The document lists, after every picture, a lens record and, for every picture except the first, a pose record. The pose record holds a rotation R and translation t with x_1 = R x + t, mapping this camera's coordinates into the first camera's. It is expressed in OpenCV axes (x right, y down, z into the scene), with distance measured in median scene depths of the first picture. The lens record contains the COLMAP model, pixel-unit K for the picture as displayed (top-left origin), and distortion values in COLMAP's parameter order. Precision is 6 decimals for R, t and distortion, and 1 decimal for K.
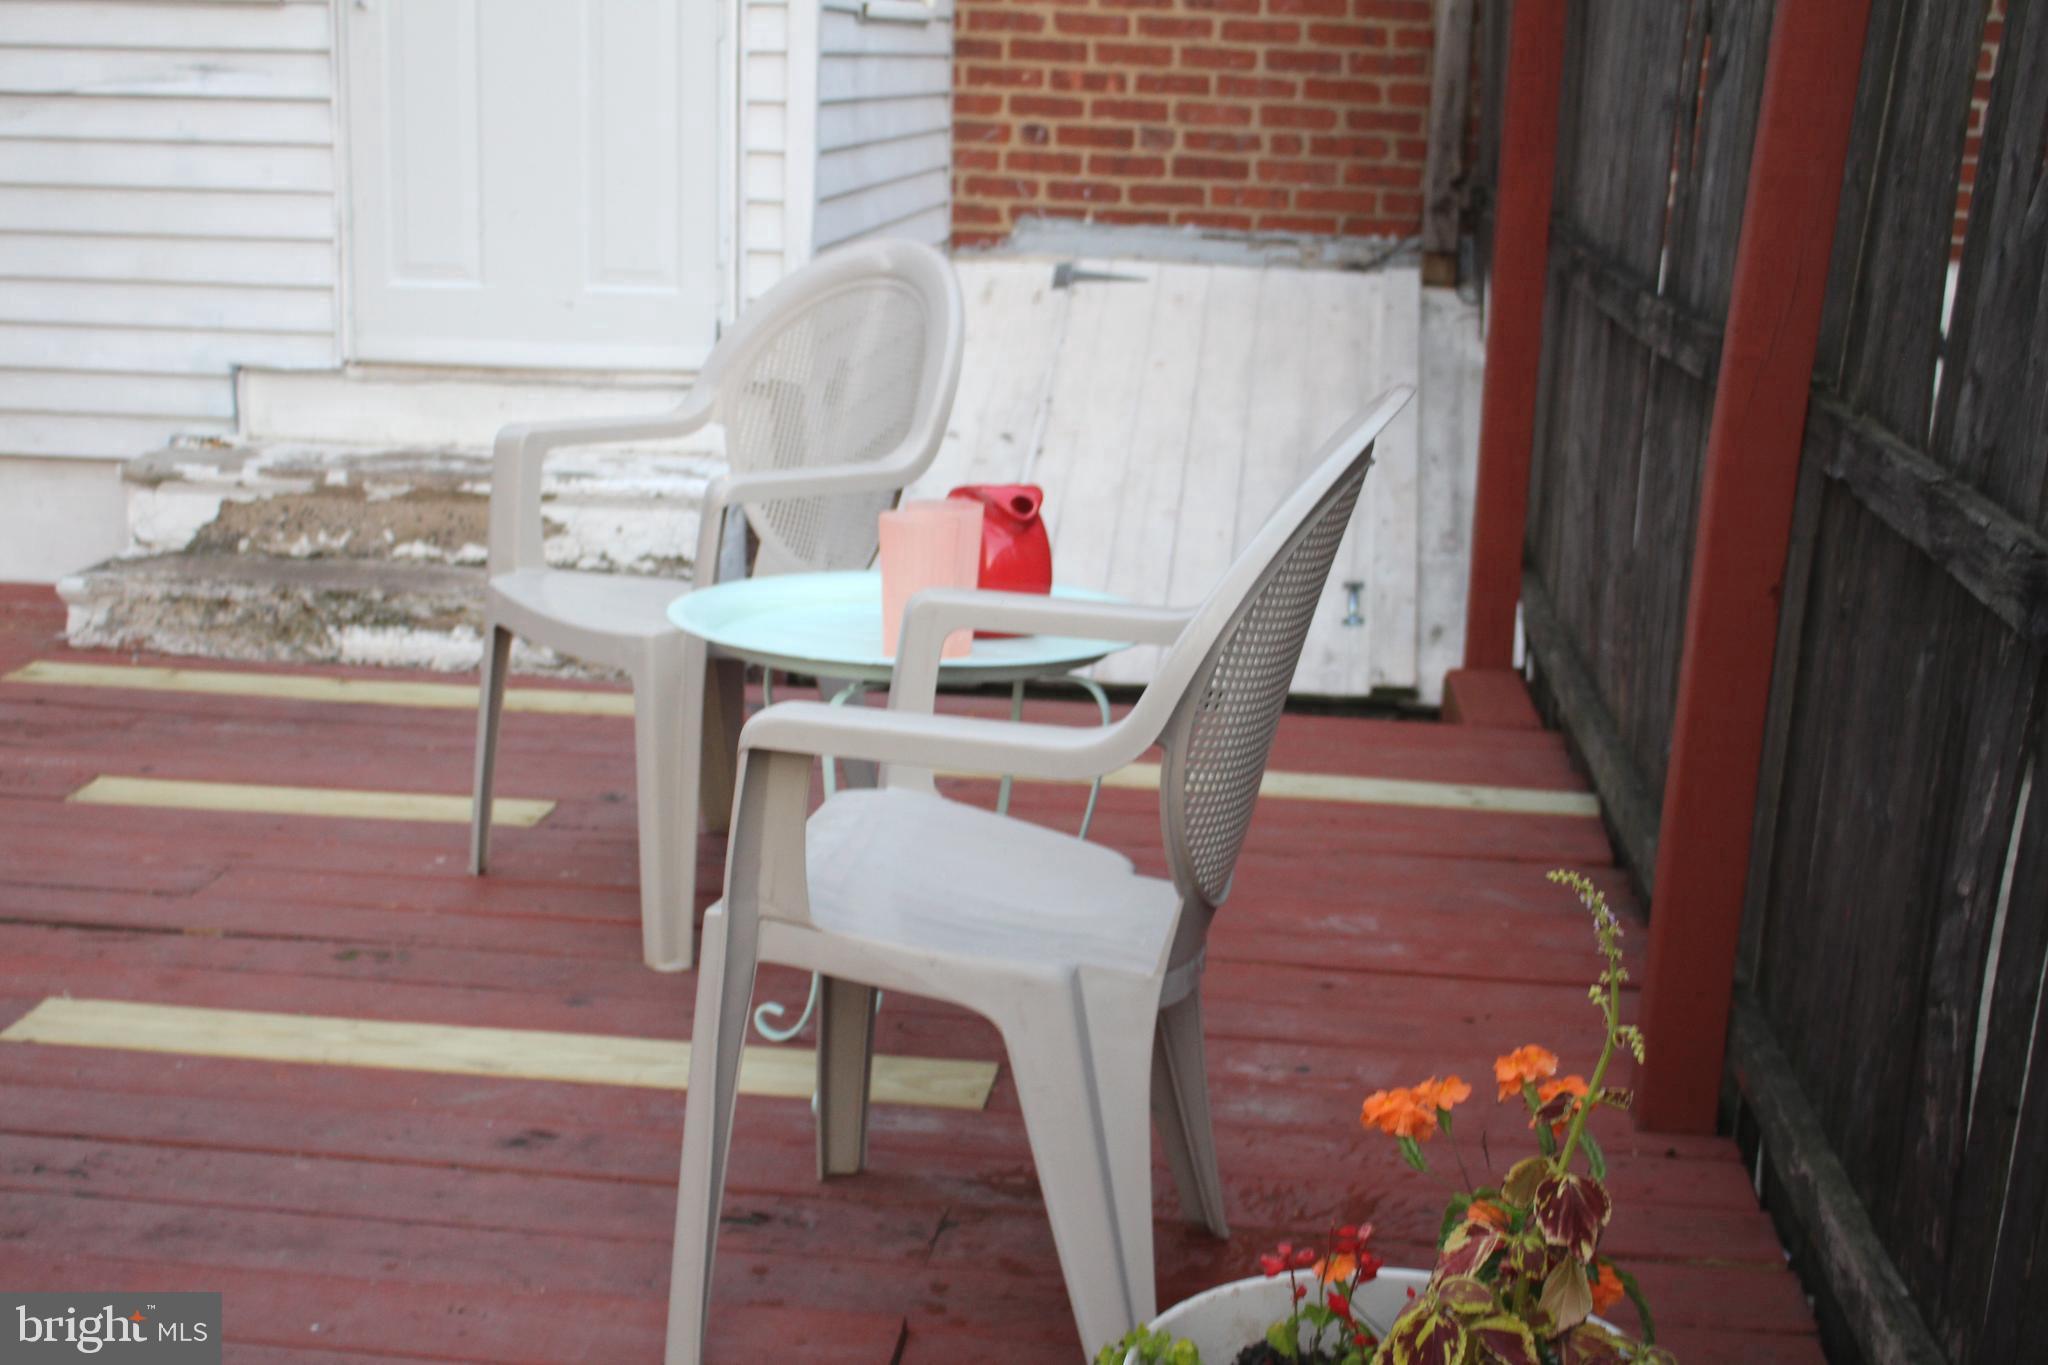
lens RADIAL K [[2709.4, 0, 1030.1], [0, 2709.4, 677.8], [0, 0, 1]] dist [-0.032776, 0.000000]
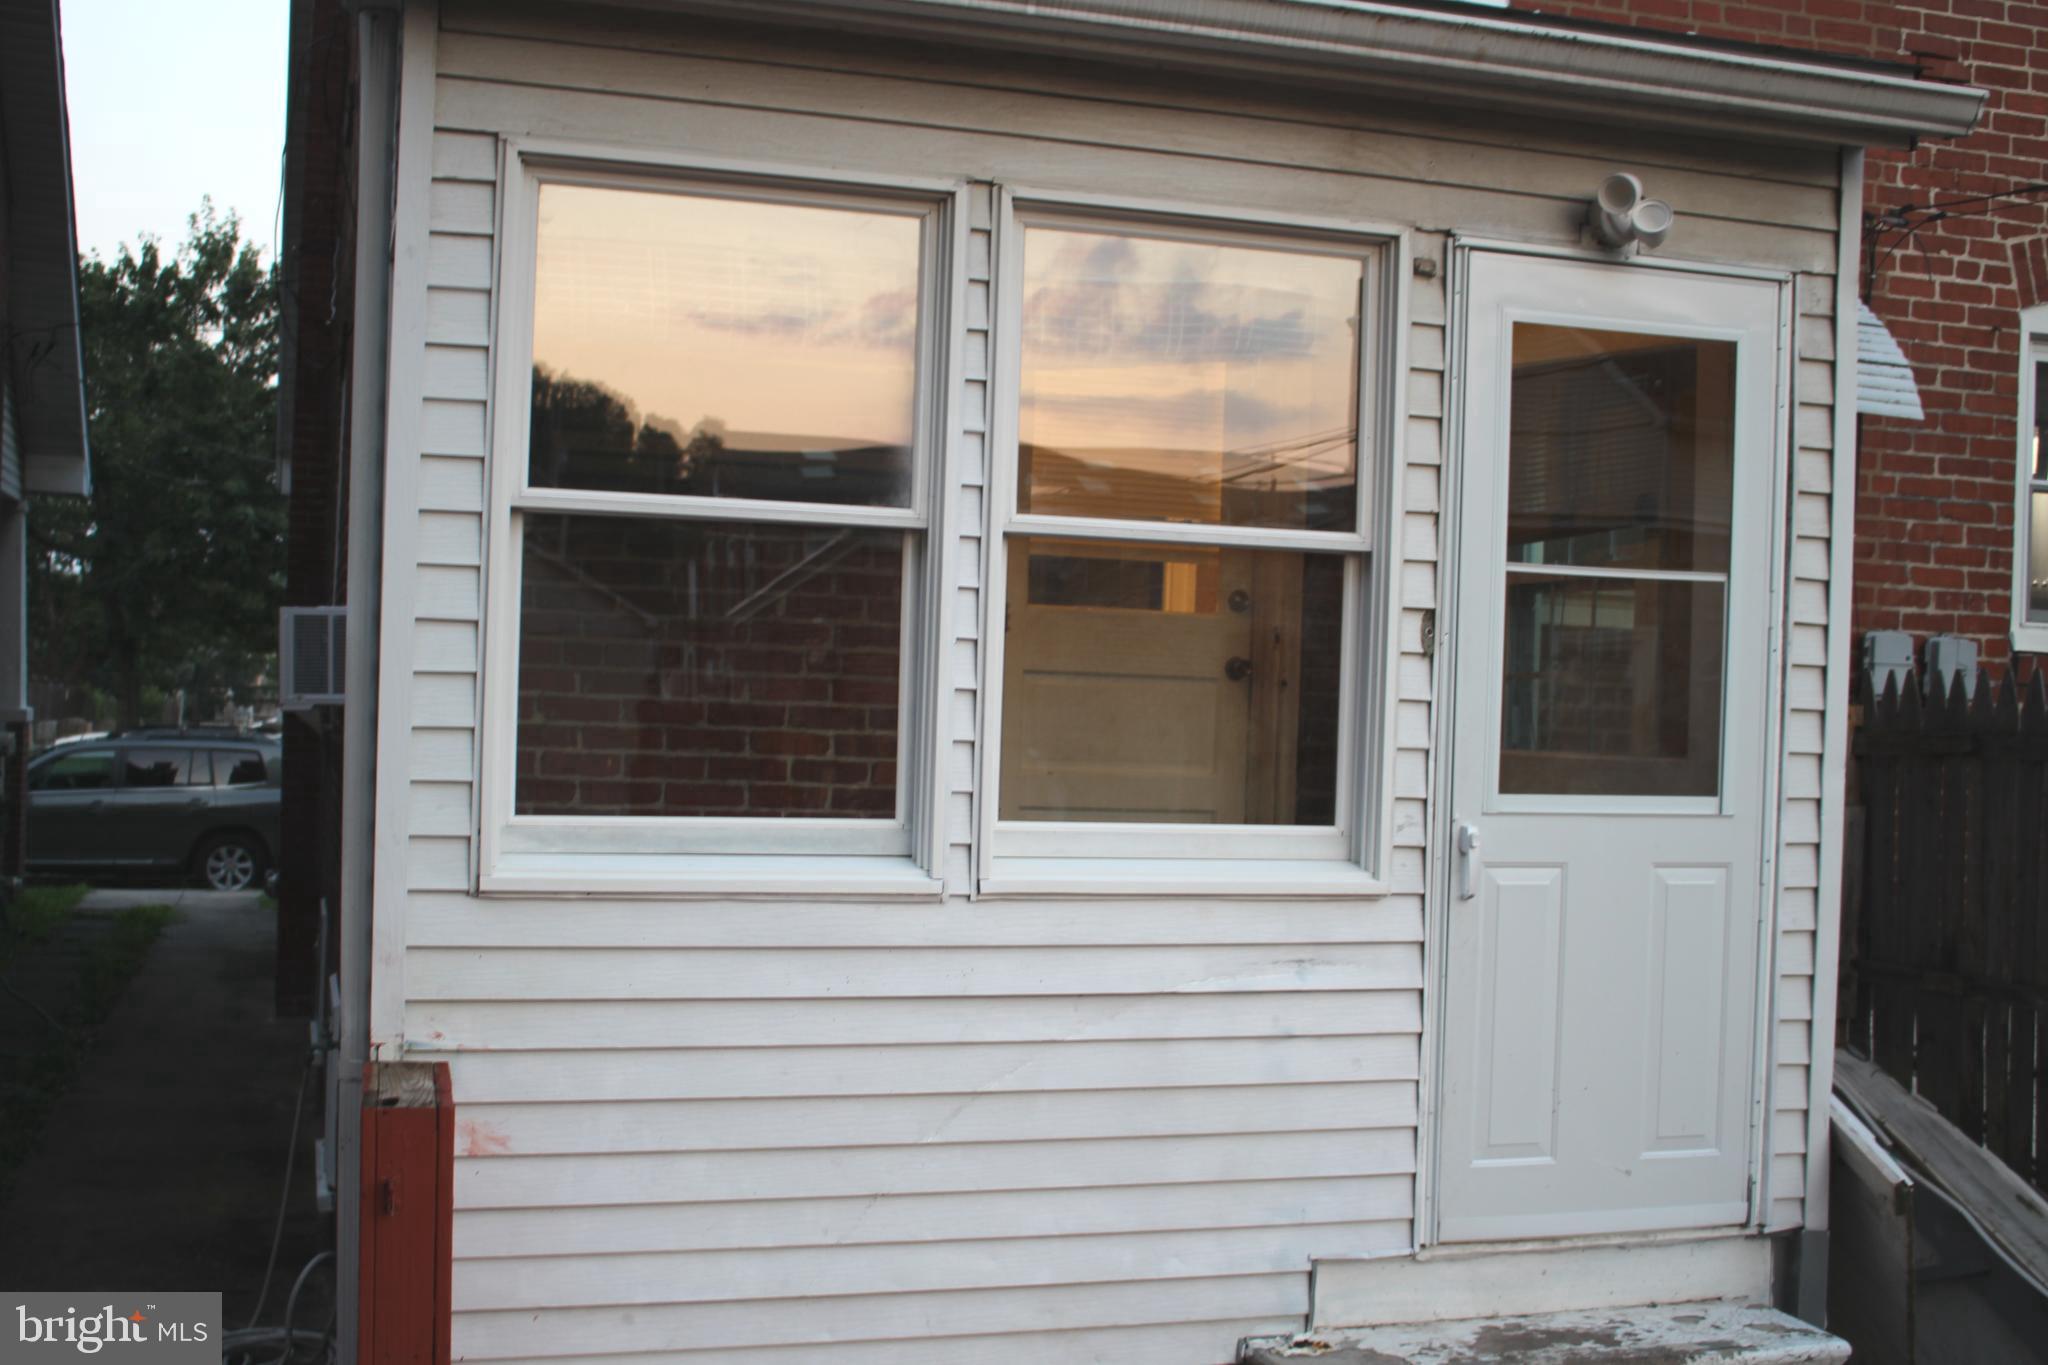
lens RADIAL K [[2324.5, 0, 1012.7], [0, 2324.5, 710.8], [0, 0, 1]] dist [-0.042625, 0.000000]
pose [[0.910996, -0.004022, 0.412396, -0.772416], [0.088462, 0.978584, -0.185871, -0.171197], [-0.402816, 0.205809, 0.891842, 0.266794]]
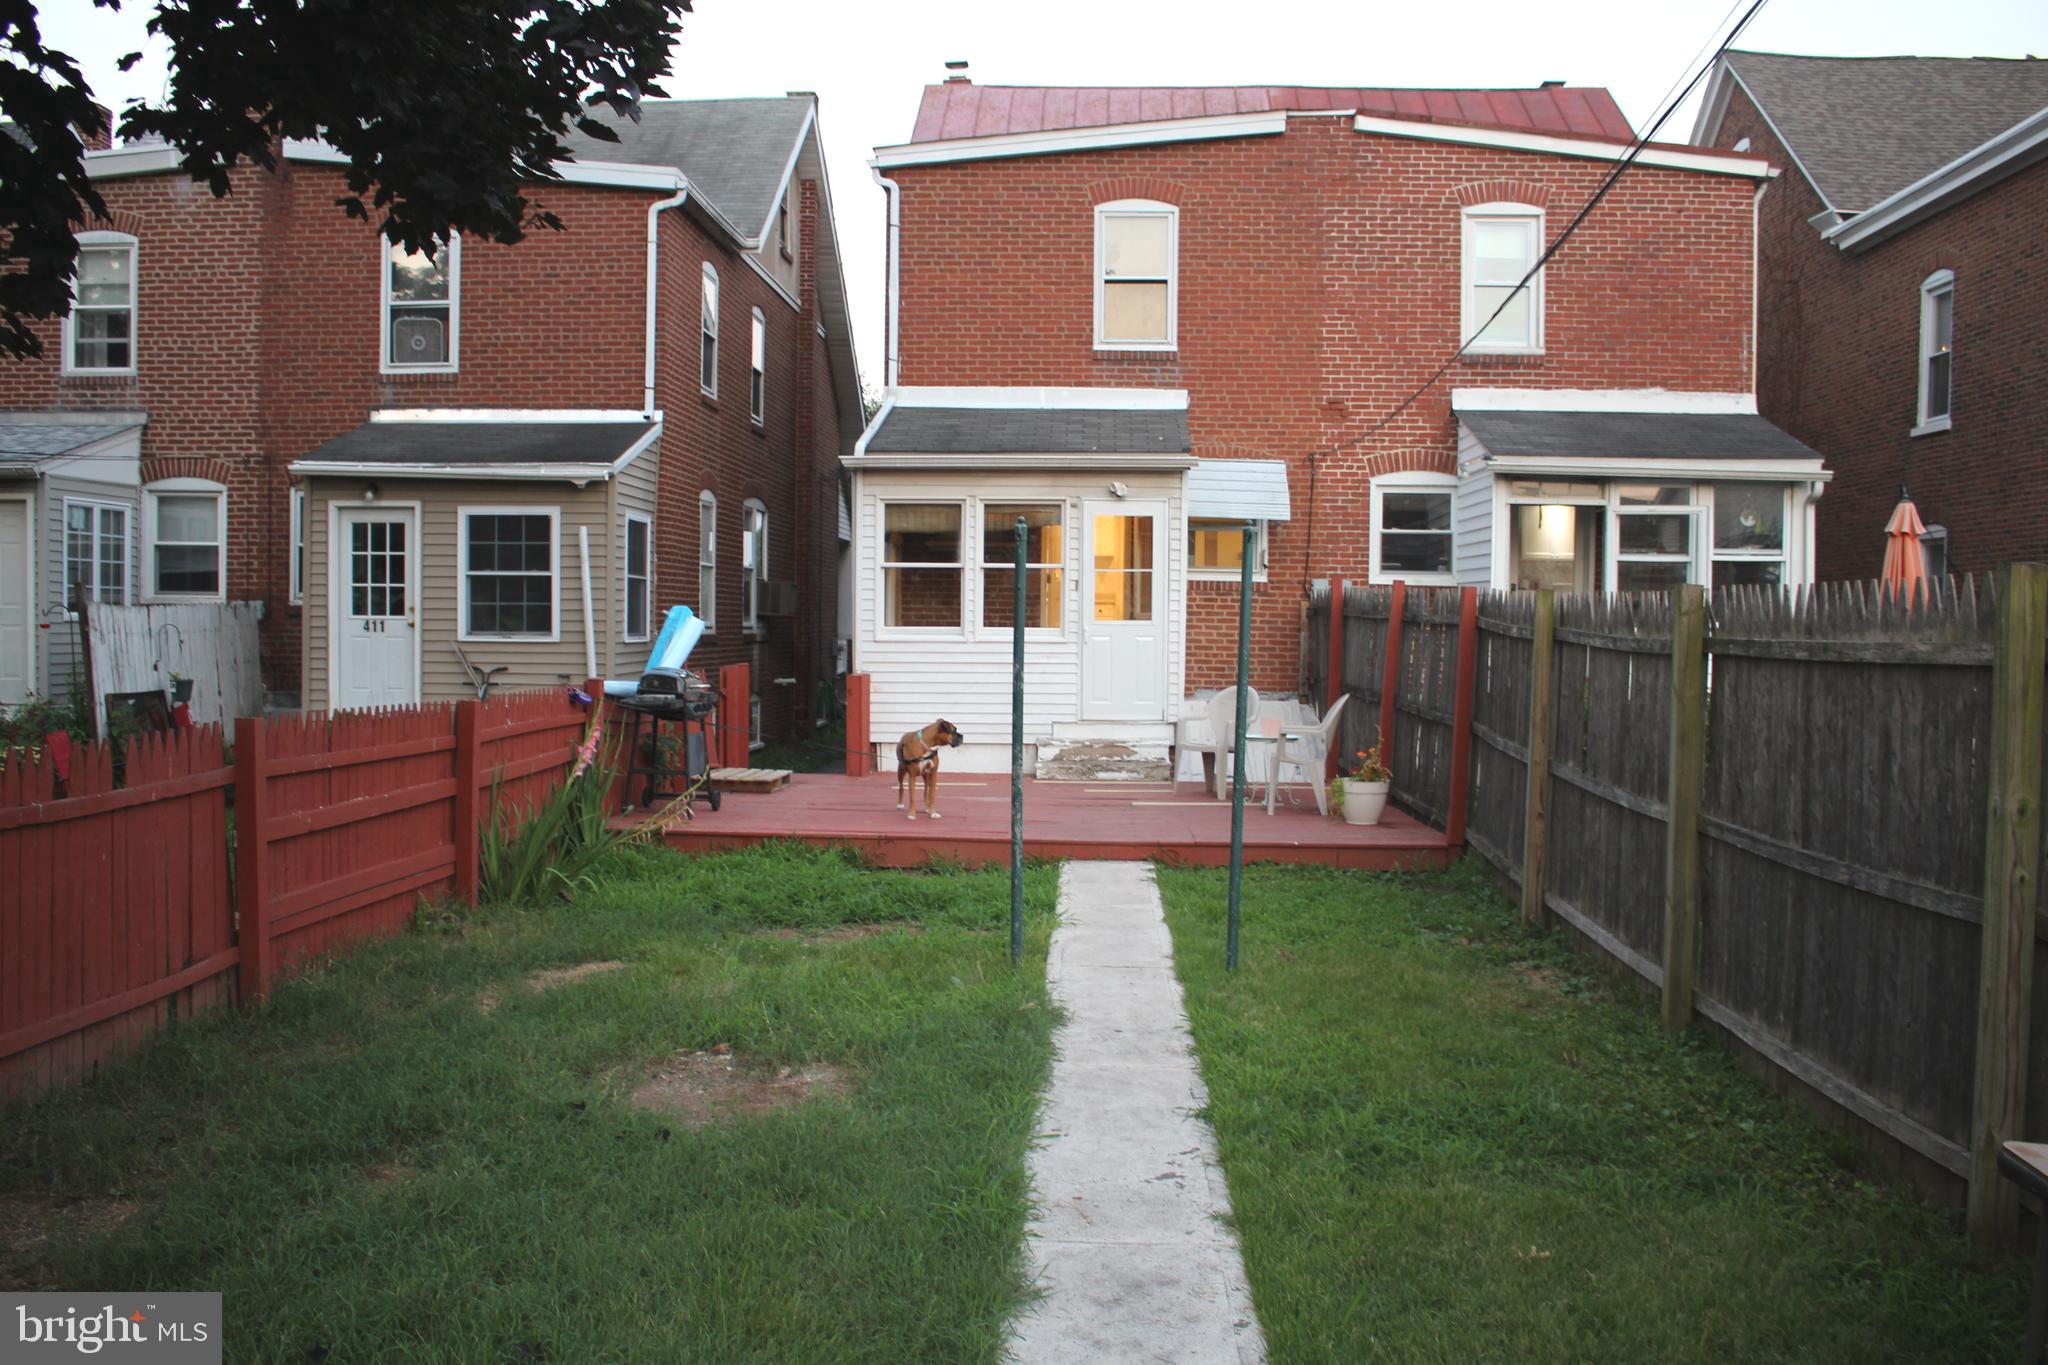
lens RADIAL K [[1803.9, 0, 1034.7], [0, 1803.9, 691.2], [0, 0, 1]] dist [-0.105331, 0.014823]
pose [[0.996366, -0.023786, 0.081781, -0.596069], [0.038933, 0.981214, -0.188952, 0.418831], [-0.075750, 0.191449, 0.978575, -2.035886]]
